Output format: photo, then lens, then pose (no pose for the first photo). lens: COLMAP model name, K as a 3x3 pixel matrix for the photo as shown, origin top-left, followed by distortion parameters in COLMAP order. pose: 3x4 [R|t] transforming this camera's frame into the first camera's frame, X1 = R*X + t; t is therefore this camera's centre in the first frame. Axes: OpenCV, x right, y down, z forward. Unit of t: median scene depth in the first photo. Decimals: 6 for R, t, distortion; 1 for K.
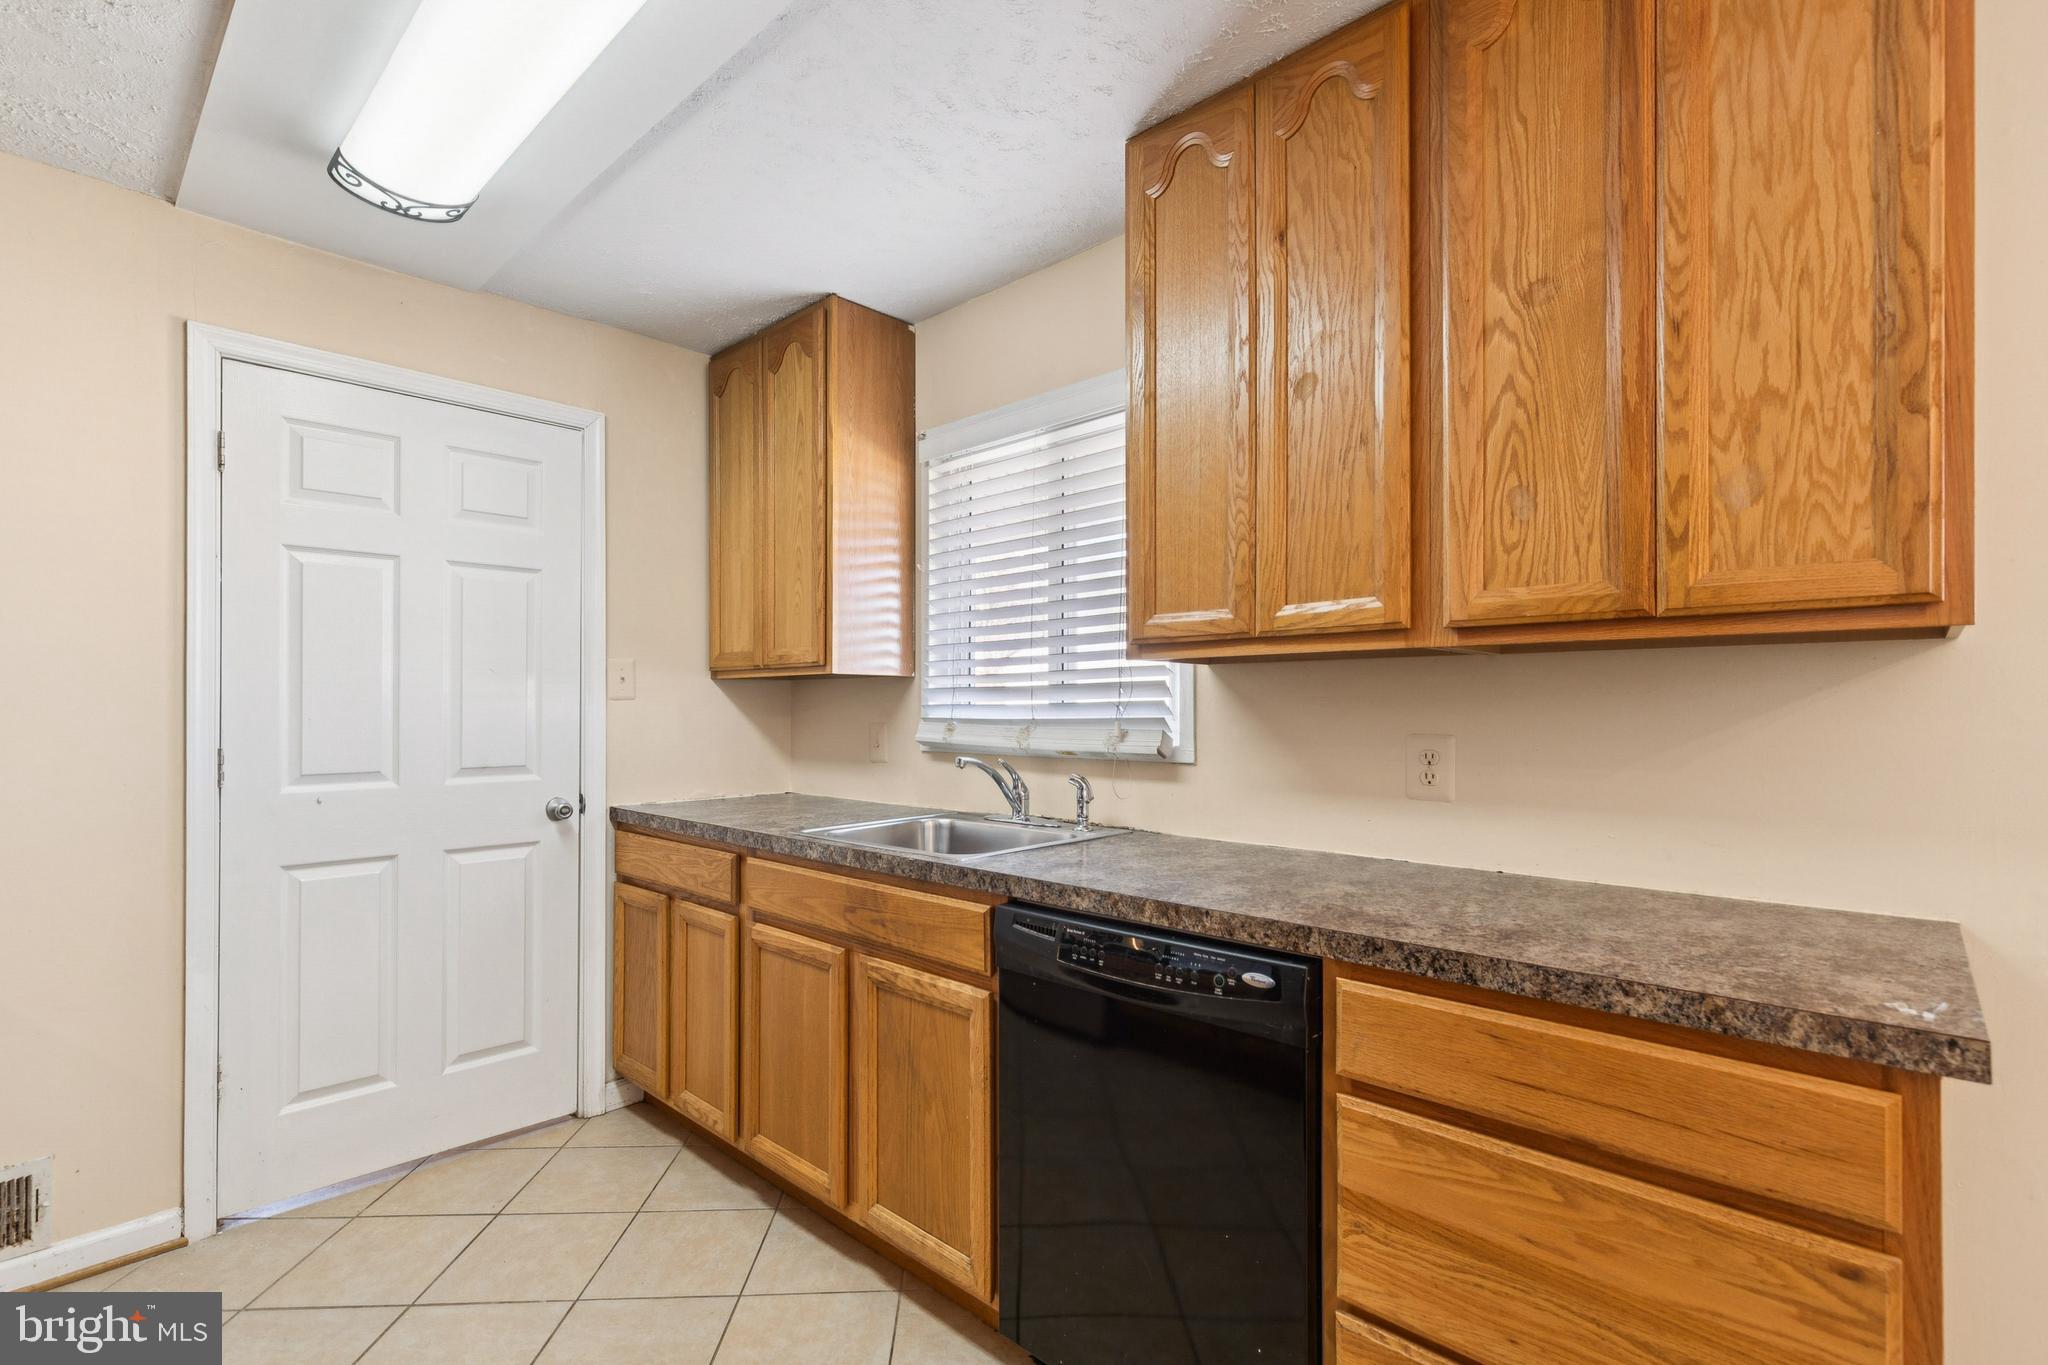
lens RADIAL K [[939.1, 0, 1022.9], [0, 939.1, 691.1], [0, 0, 1]] dist [0.005397, -0.000218]
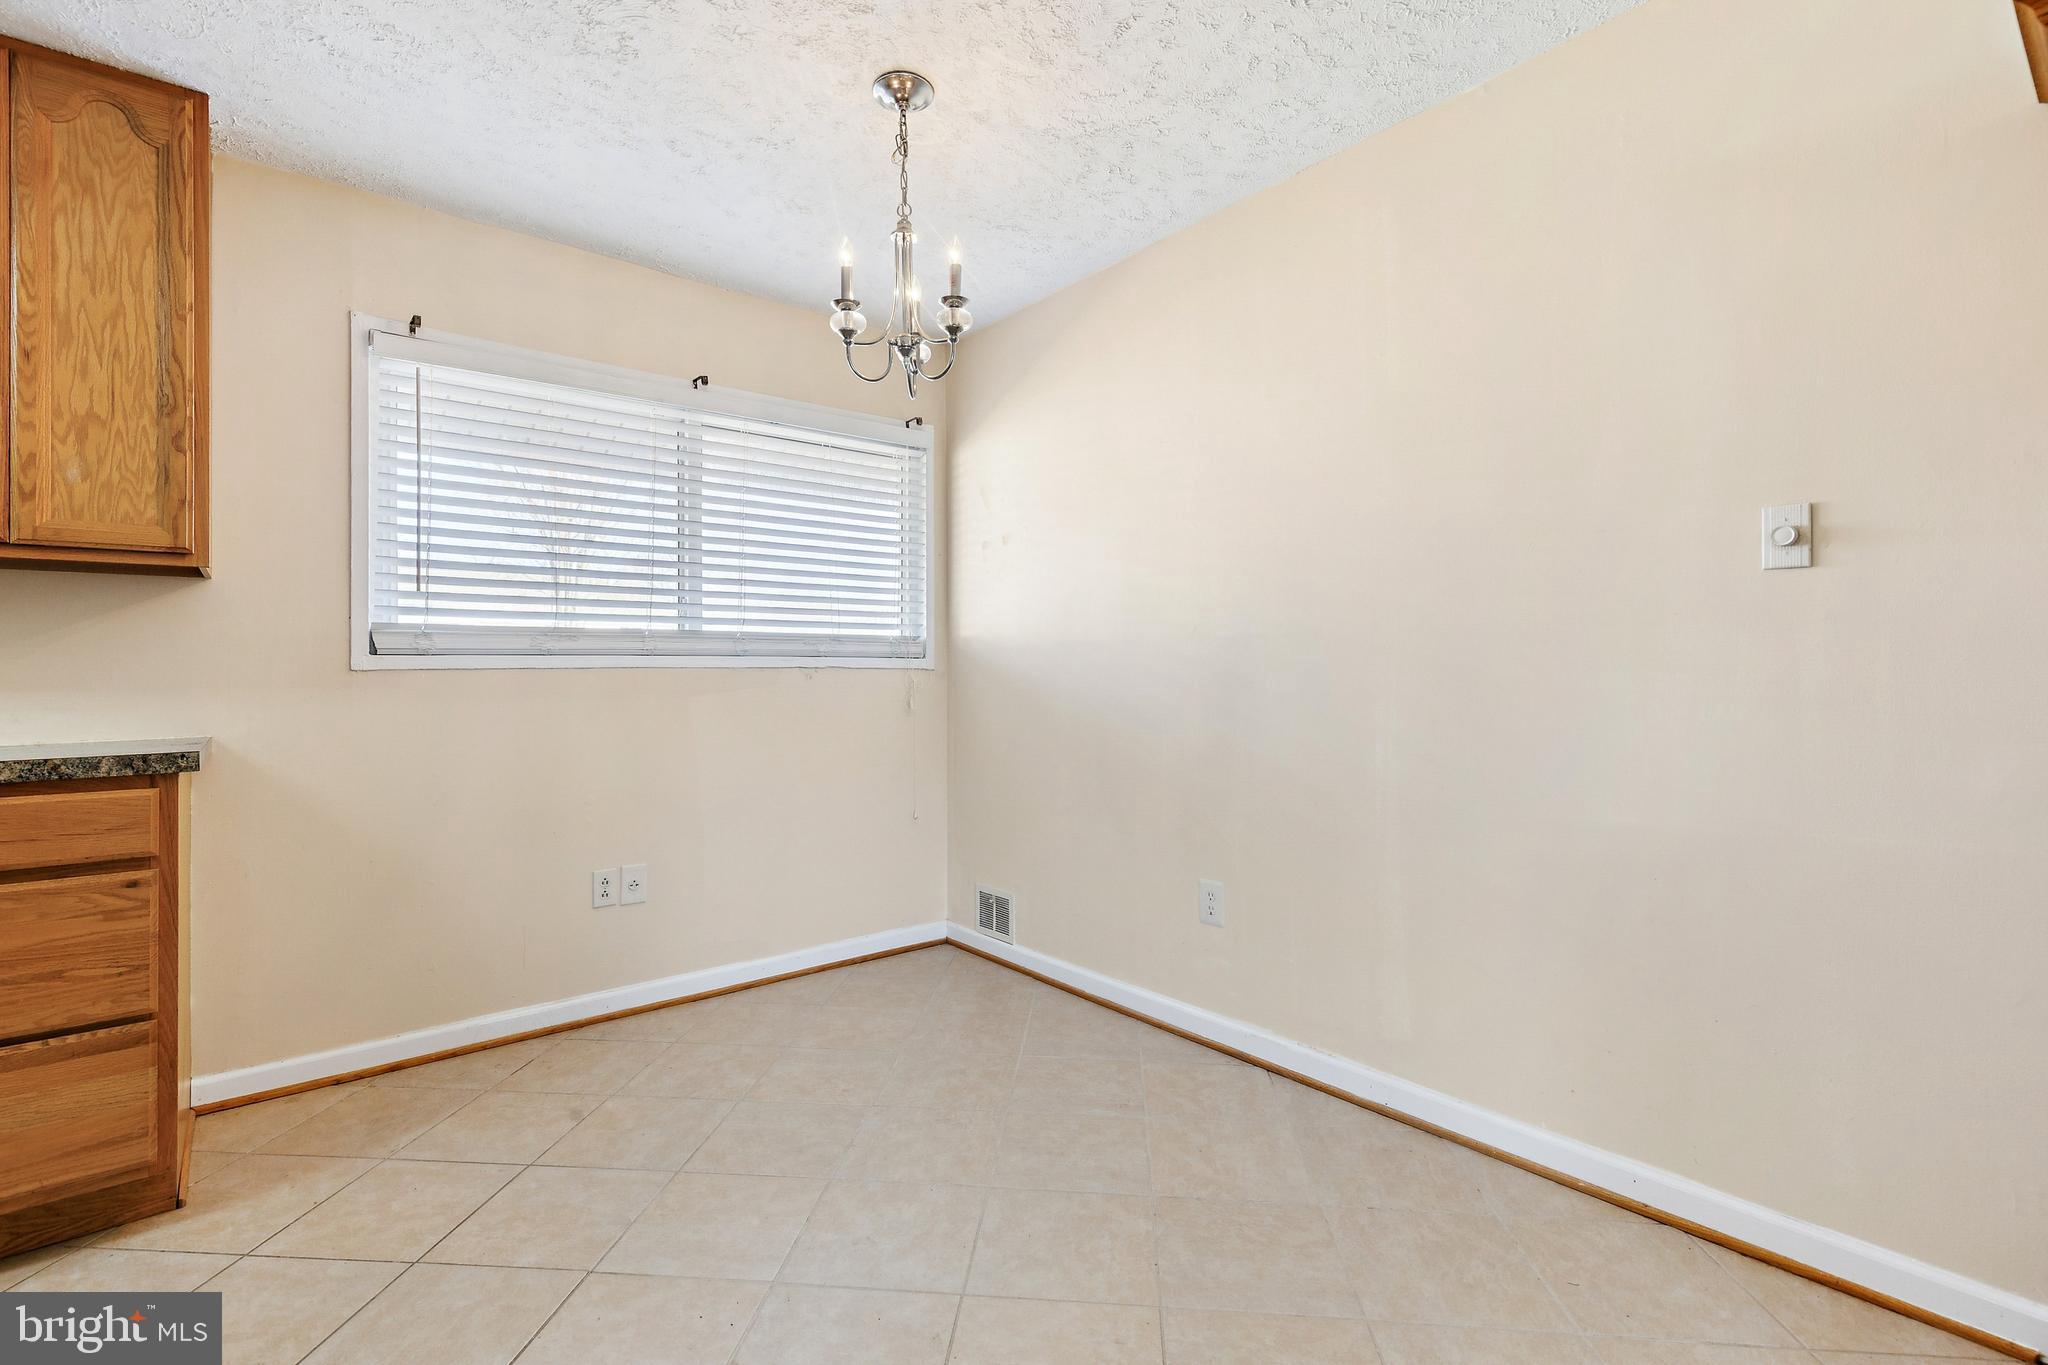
lens RADIAL K [[939.1, 0, 1022.5], [0, 939.1, 672.2], [0, 0, 1]] dist [0.005397, -0.000218]
pose [[0.136455, 0.004624, 0.990635, -0.628109], [-0.003426, 0.999985, -0.004196, 0.134608], [-0.990640, -0.002821, 0.136469, -0.845537]]
